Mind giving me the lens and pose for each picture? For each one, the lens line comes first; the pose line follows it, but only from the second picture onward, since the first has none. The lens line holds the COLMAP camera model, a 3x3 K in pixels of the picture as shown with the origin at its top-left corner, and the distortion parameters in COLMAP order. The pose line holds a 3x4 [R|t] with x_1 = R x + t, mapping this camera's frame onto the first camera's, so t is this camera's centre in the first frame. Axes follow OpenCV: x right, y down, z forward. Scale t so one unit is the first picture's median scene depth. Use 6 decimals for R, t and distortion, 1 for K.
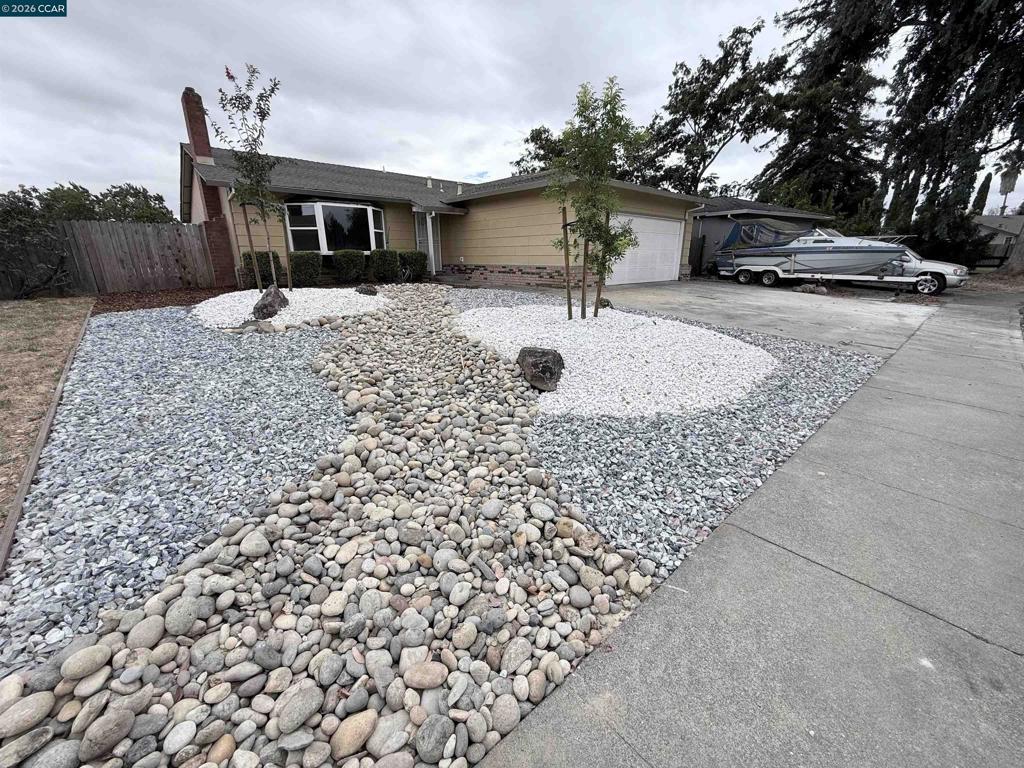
lens RADIAL K [[409.4, 0, 510.6], [0, 409.4, 381.7], [0, 0, 1]] dist [-0.001124, 0.000267]
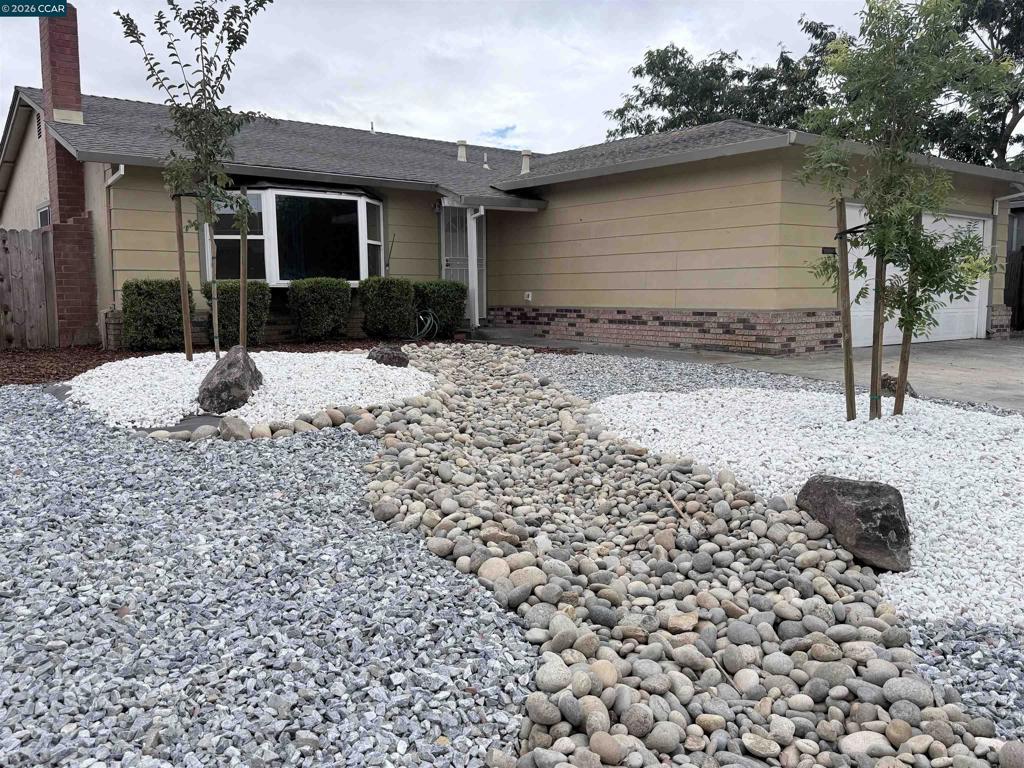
lens RADIAL K [[858.3, 0, 512.0], [0, 858.3, 384.0], [0, 0, 1]] dist [0.129087, -0.215550]
pose [[0.997562, 0.007819, -0.069346, -0.170908], [-0.020560, 0.982530, -0.184965, 0.004313], [0.066688, 0.185940, 0.980295, -0.033212]]
